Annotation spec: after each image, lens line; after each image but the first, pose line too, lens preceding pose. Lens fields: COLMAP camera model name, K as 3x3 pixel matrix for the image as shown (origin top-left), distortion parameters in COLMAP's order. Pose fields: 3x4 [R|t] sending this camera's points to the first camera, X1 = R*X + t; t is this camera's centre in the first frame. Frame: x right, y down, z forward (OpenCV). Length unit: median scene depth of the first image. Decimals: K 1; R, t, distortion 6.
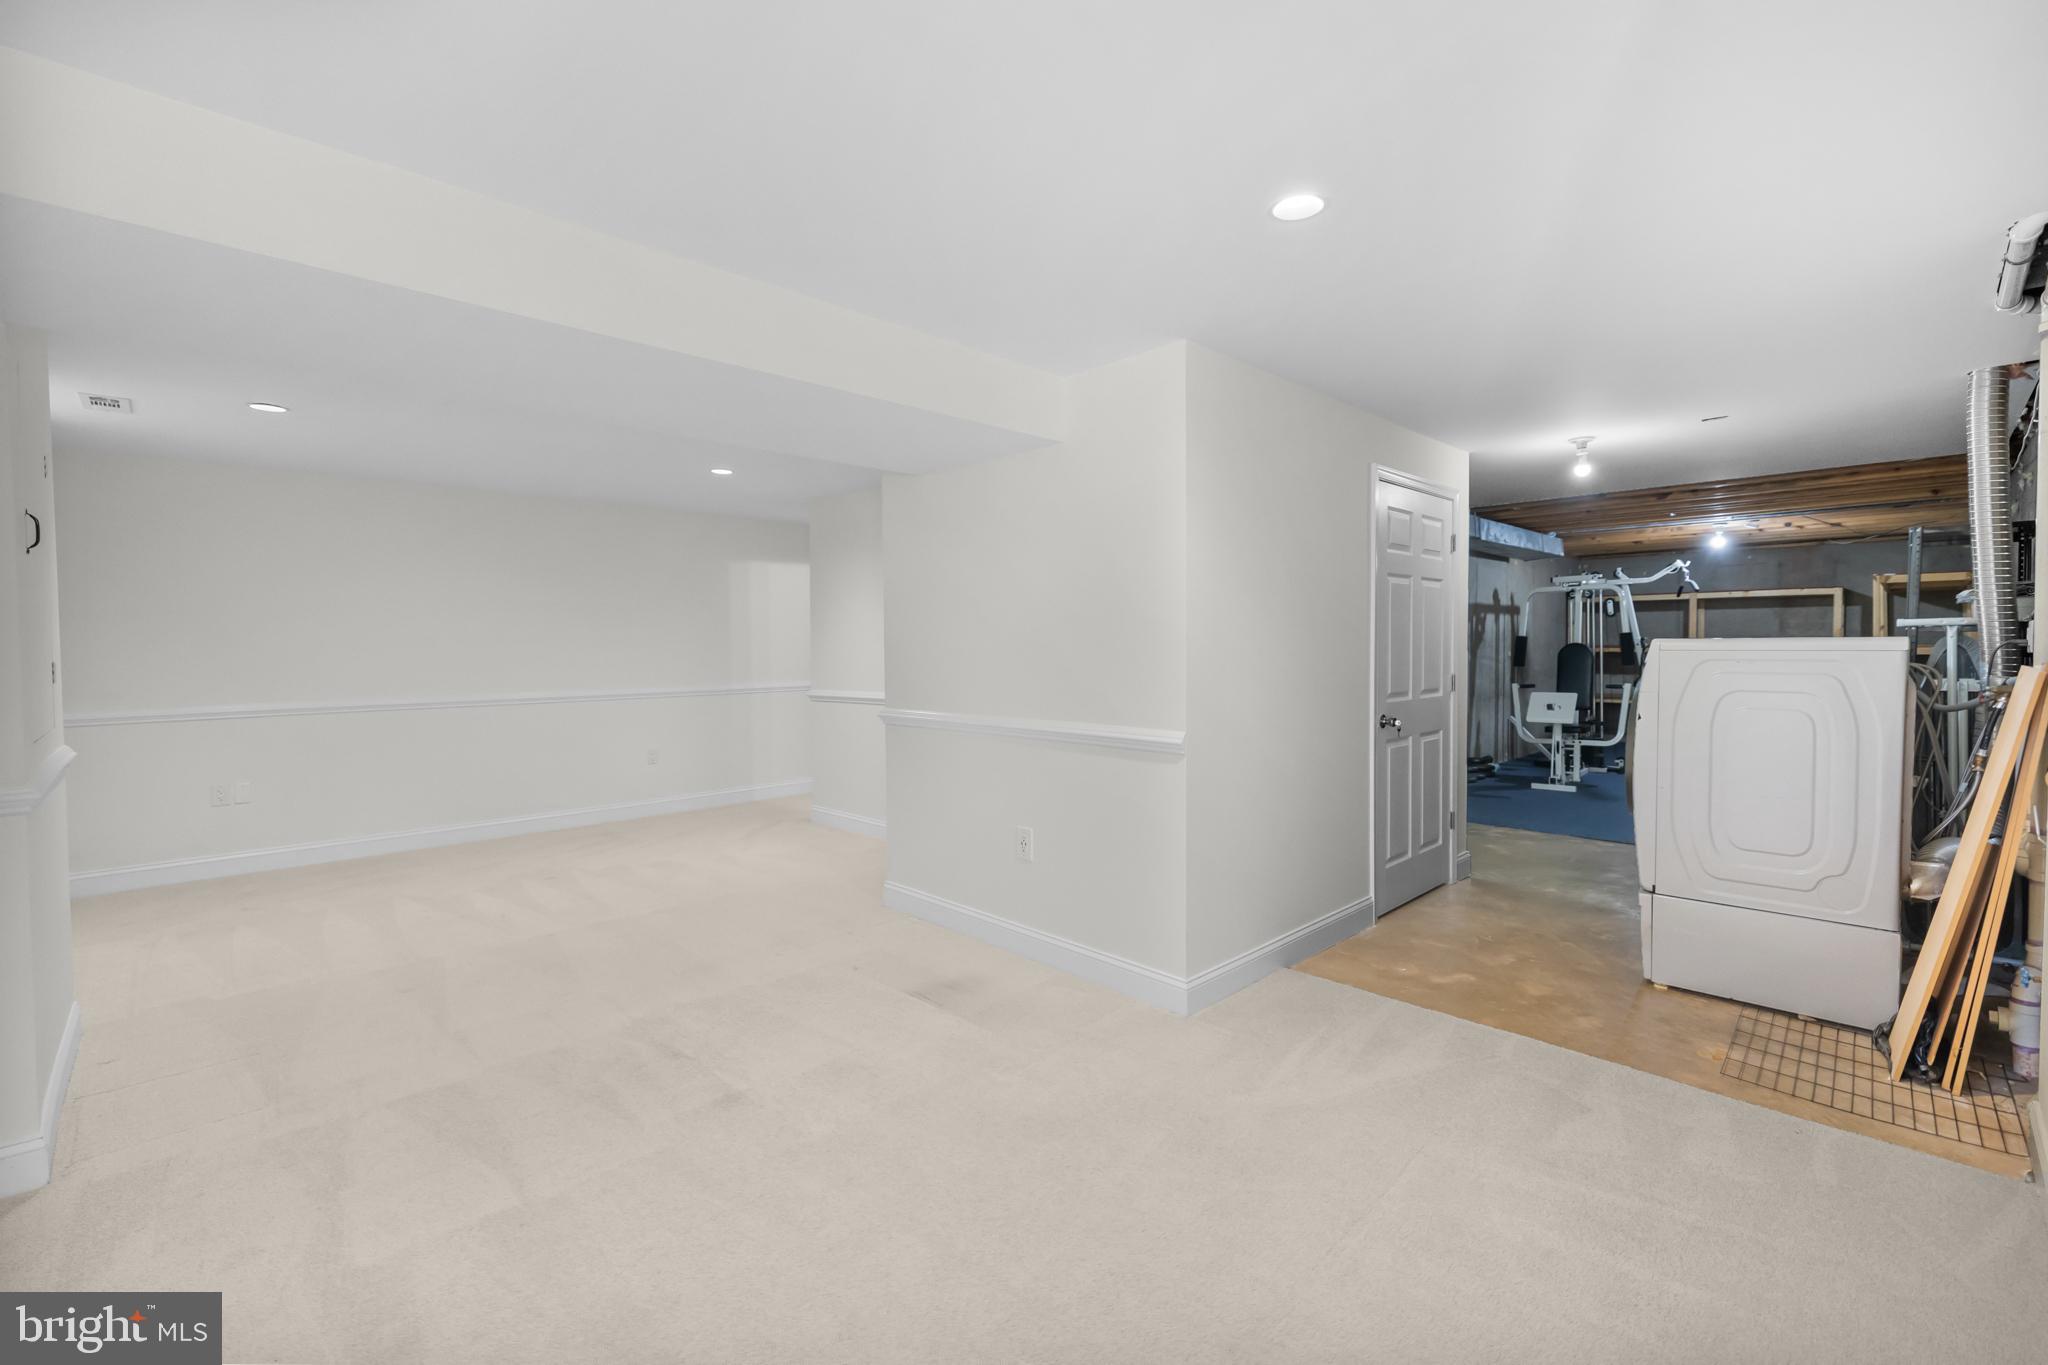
lens RADIAL K [[879.8, 0, 1025.4], [0, 879.8, 673.3], [0, 0, 1]] dist [0.005055, -0.001187]
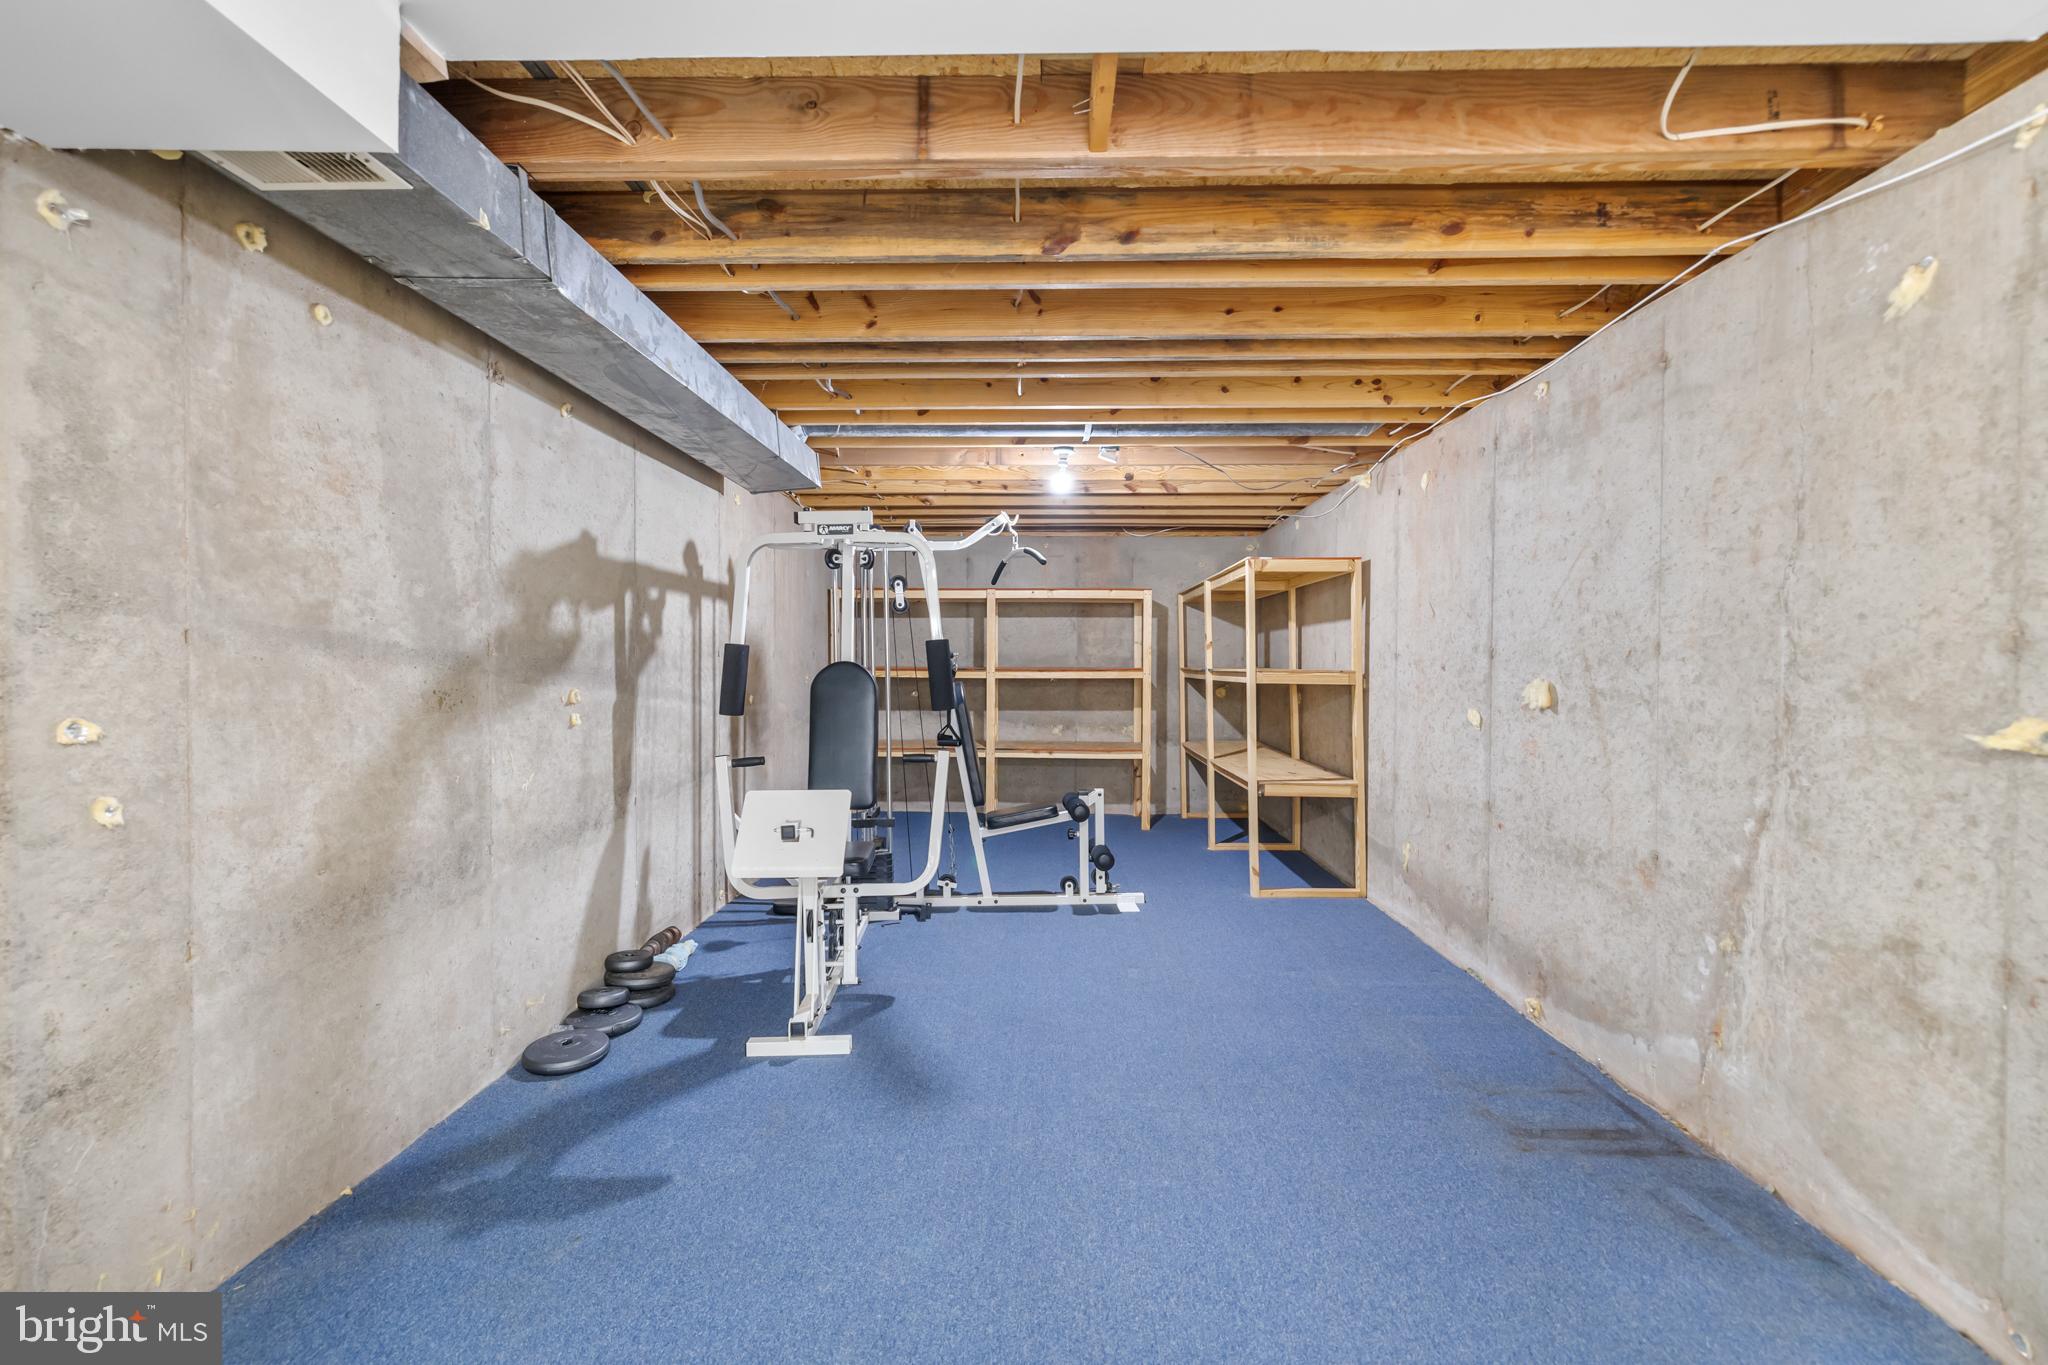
lens RADIAL K [[879.8, 0, 1031.8], [0, 879.8, 674.3], [0, 0, 1]] dist [0.005055, -0.001187]
pose [[0.722261, -0.005348, 0.691599, 0.360171], [0.018091, 0.999774, -0.011161, -0.019858], [-0.691384, 0.020573, 0.722195, 0.574509]]
